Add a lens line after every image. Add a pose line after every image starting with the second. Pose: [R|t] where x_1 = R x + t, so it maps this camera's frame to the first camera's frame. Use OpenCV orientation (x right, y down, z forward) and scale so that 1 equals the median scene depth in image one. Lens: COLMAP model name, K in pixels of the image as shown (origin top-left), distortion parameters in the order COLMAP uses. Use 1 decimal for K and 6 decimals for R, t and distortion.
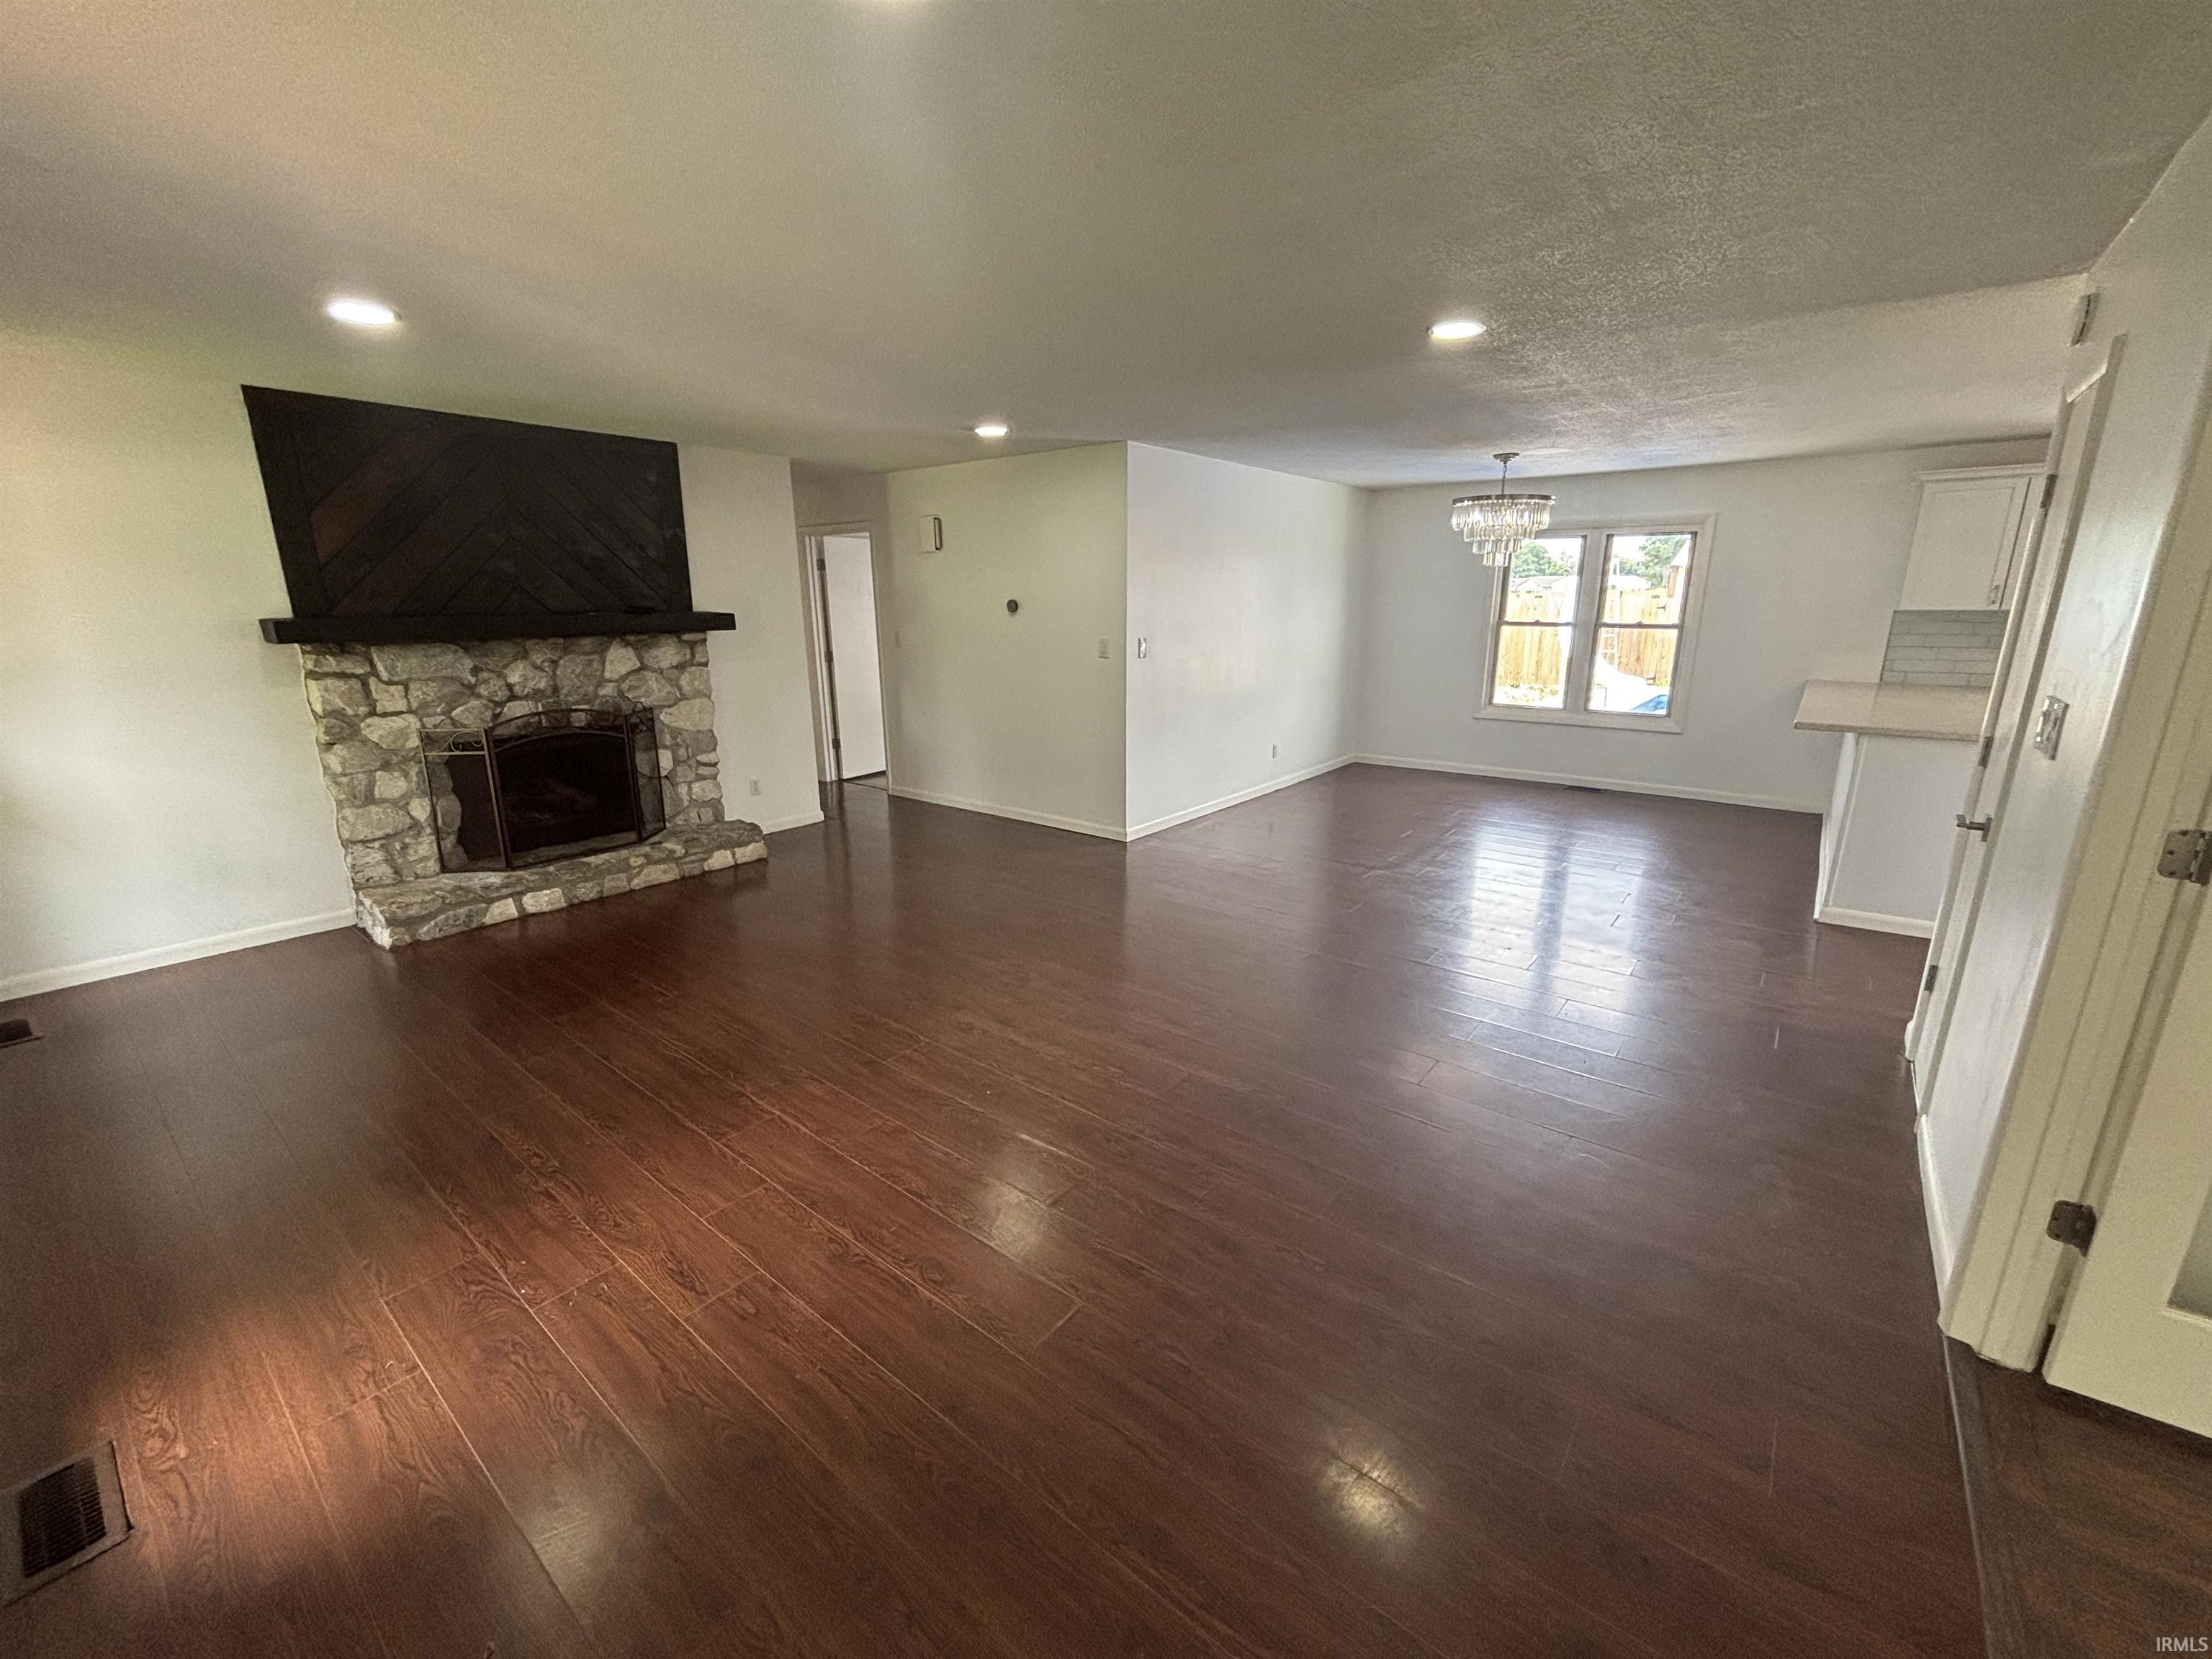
lens RADIAL K [[899.9, 0, 1107.6], [0, 899.9, 829.6], [0, 0, 1]] dist [-0.001410, 0.001597]
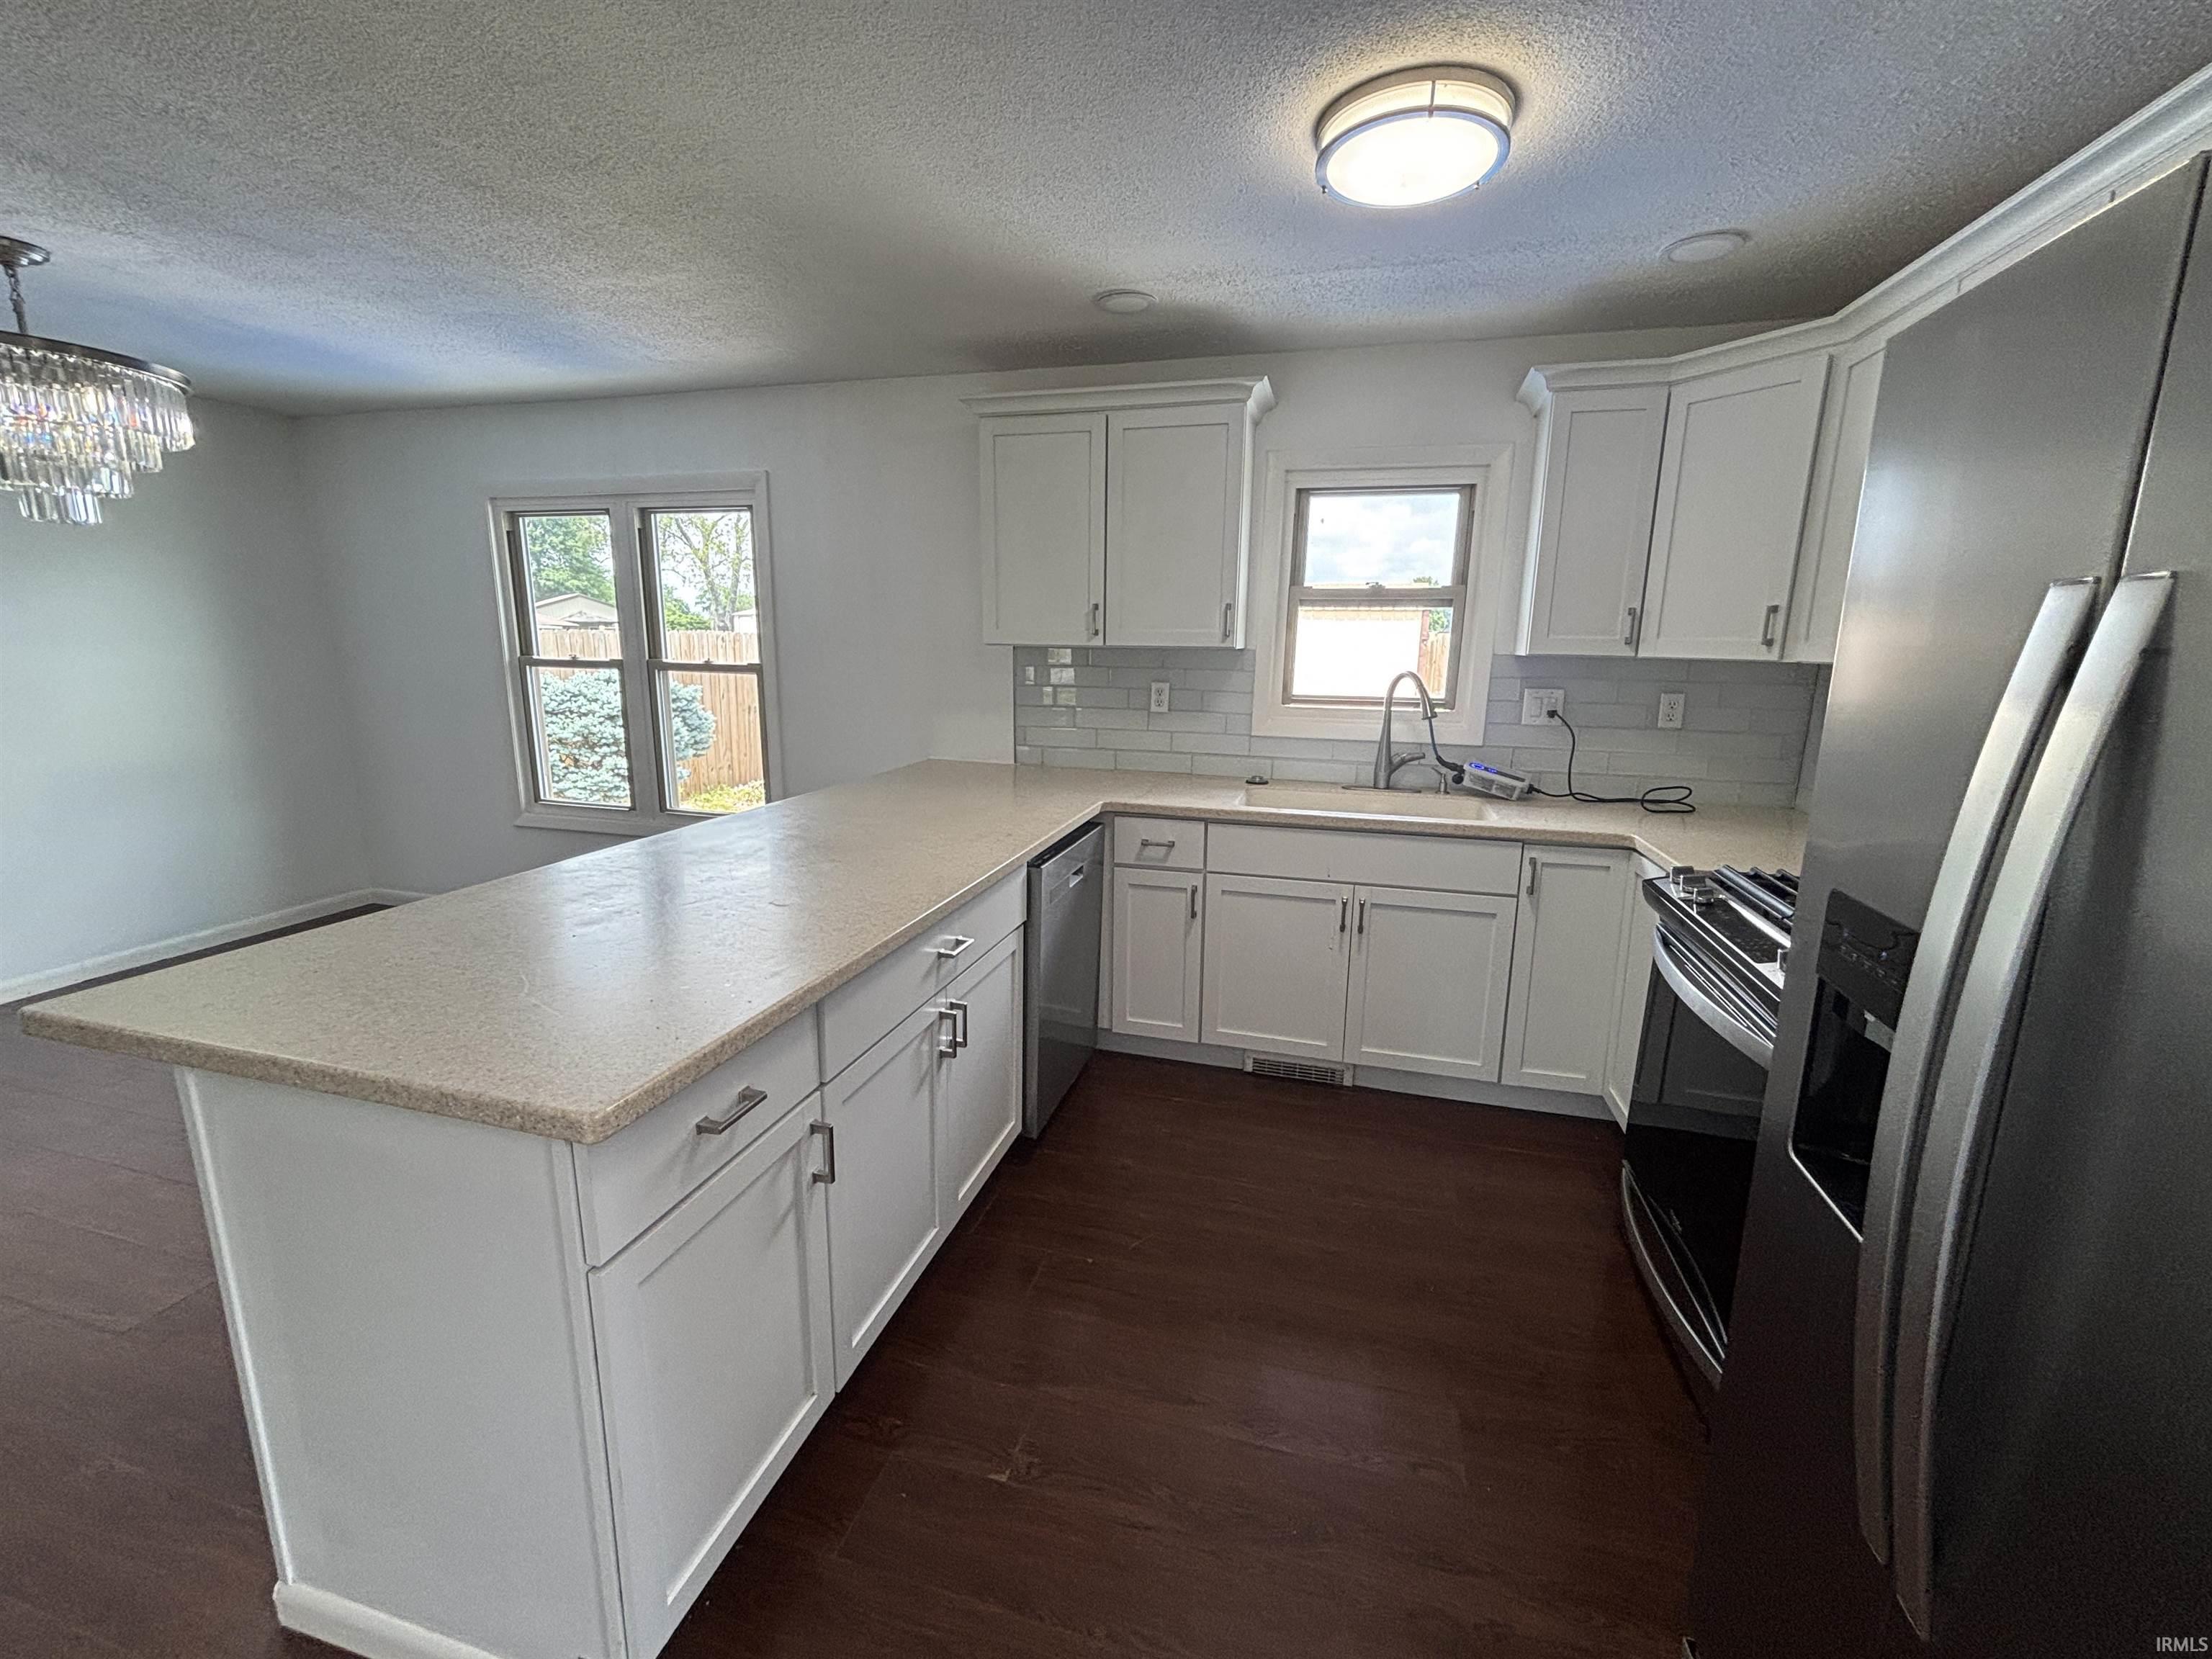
lens RADIAL K [[899.9, 0, 1098.6], [0, 899.9, 829.7], [0, 0, 1]] dist [-0.001410, 0.001597]
pose [[0.920505, -0.060727, 0.385984, 0.588113], [0.078150, 0.996502, -0.029592, -0.085854], [-0.382837, 0.057404, 0.922031, 0.373217]]
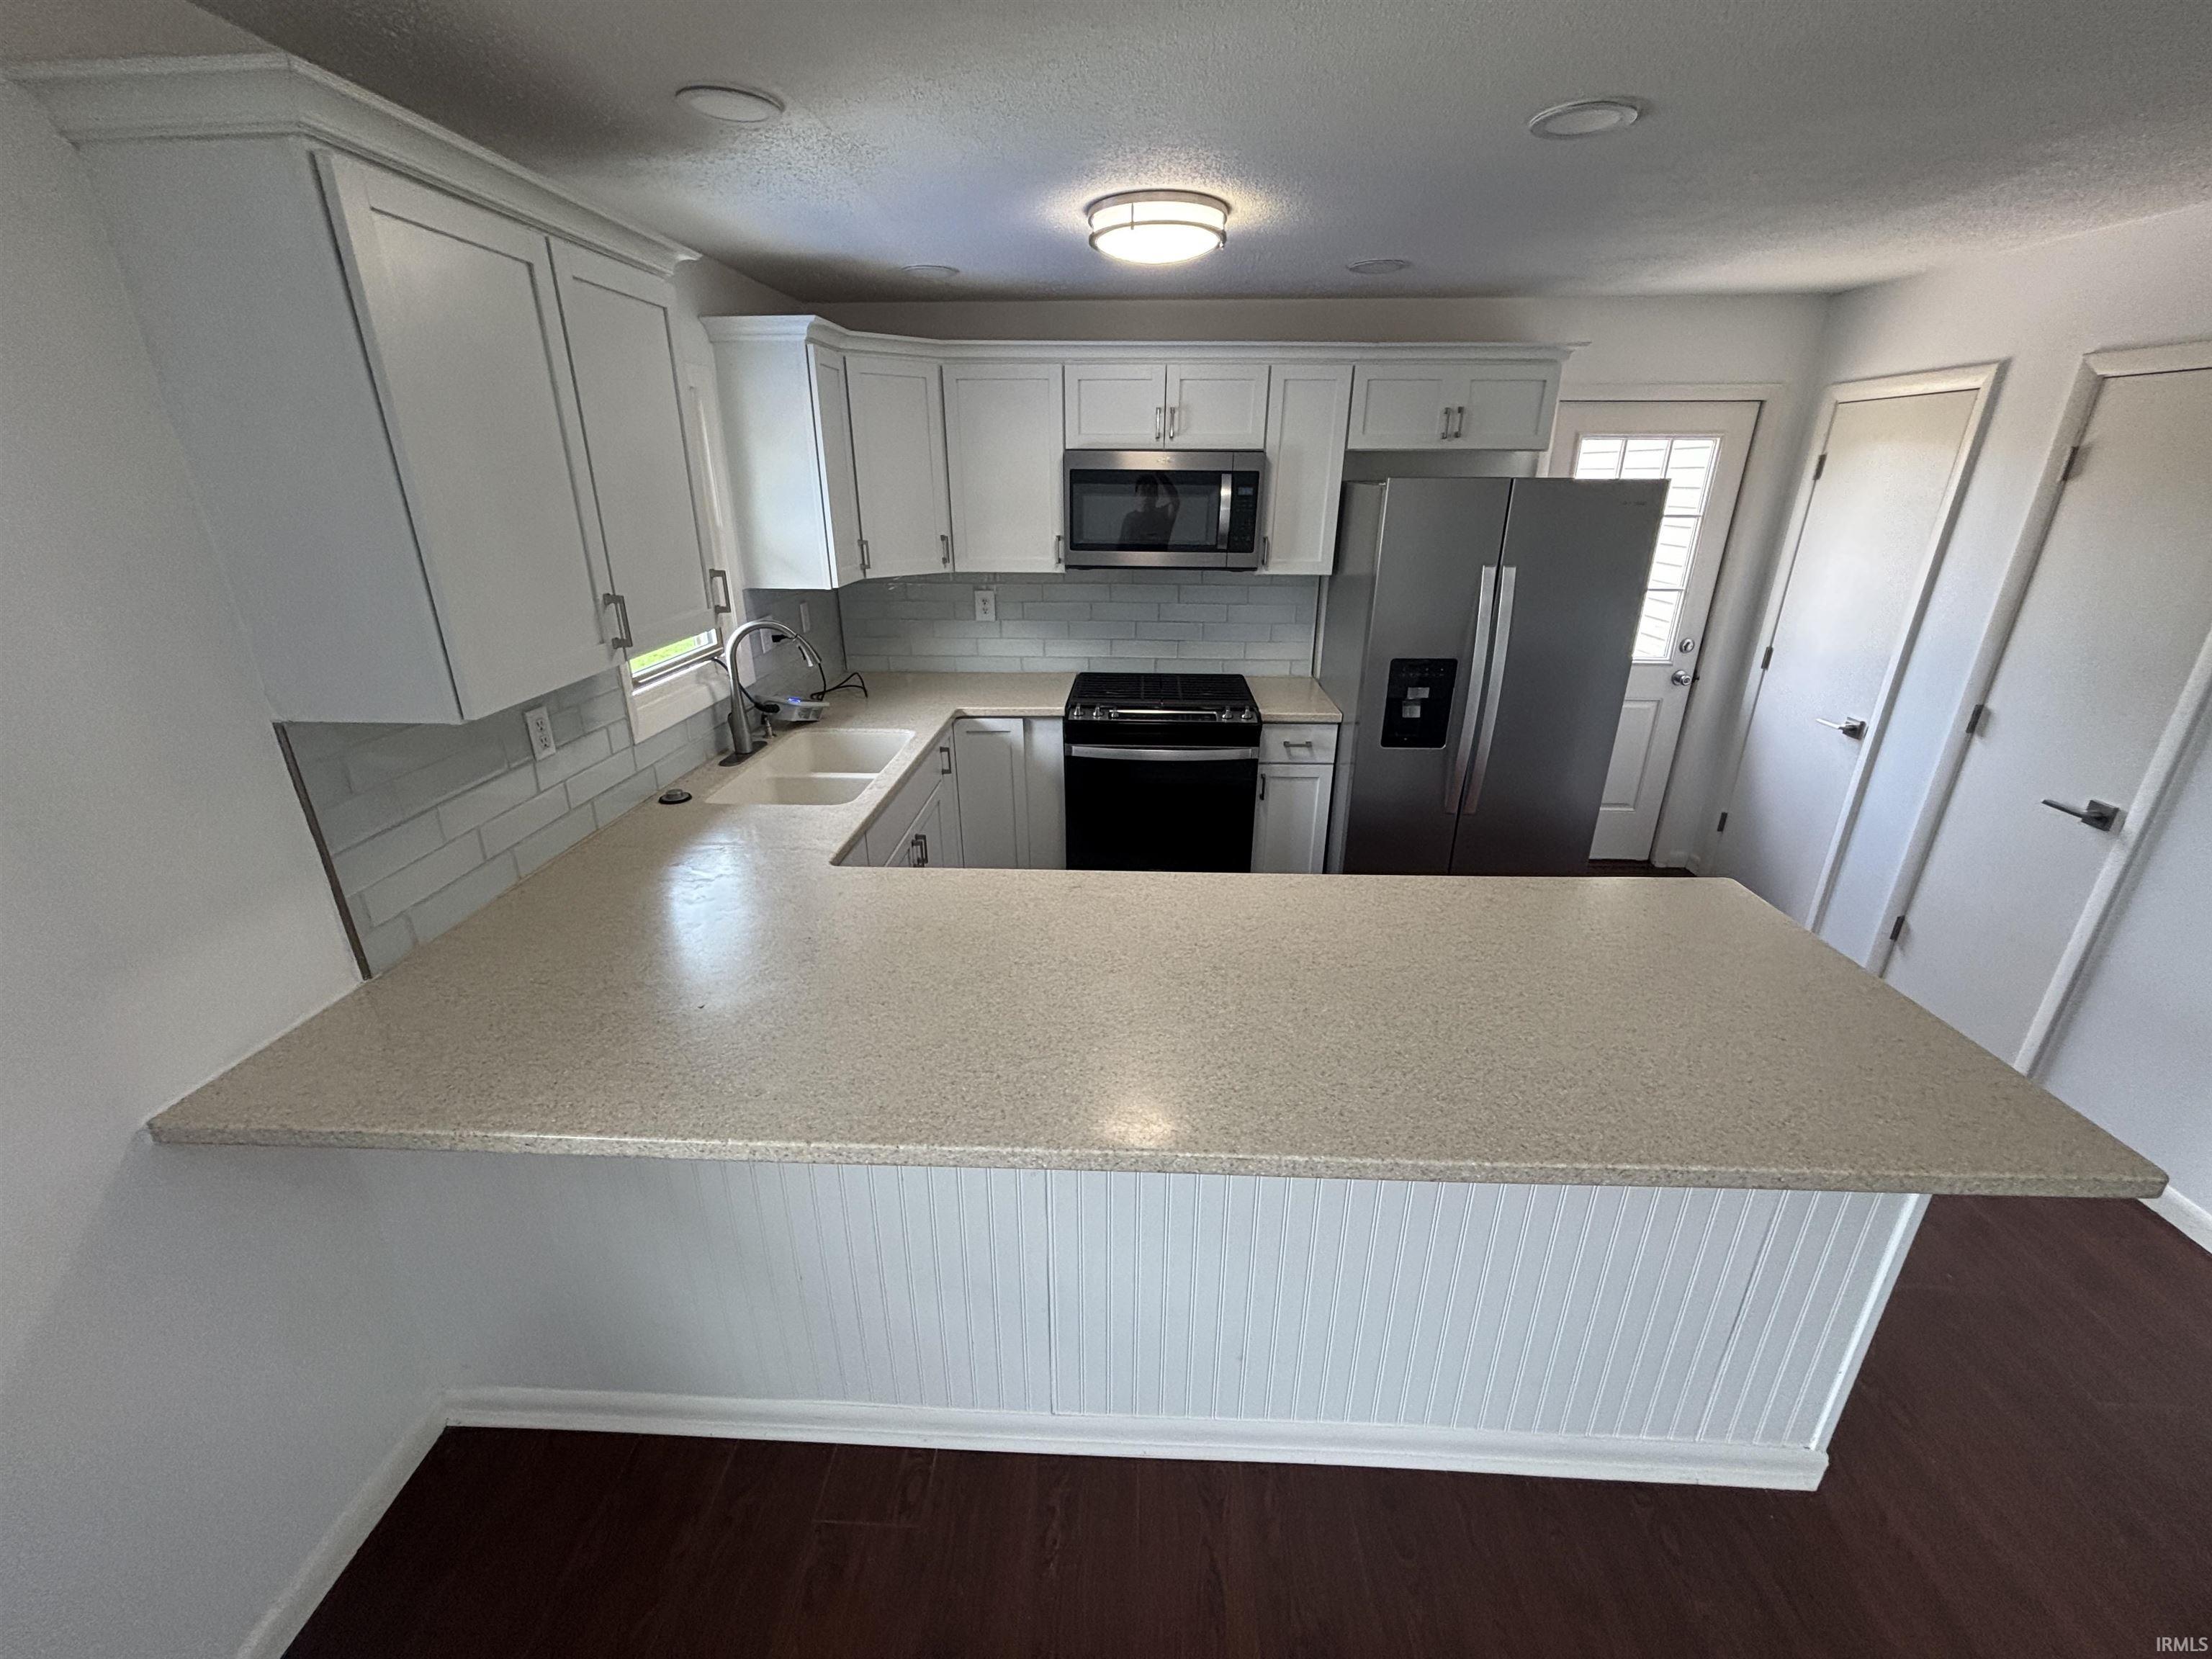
lens RADIAL K [[899.9, 0, 1106.5], [0, 899.9, 830.0], [0, 0, 1]] dist [-0.001410, 0.001597]
pose [[-0.590149, -0.293832, 0.751922, 0.473042], [0.206493, 0.845484, 0.492461, -0.250059], [-0.780439, 0.445892, -0.438287, 0.806910]]
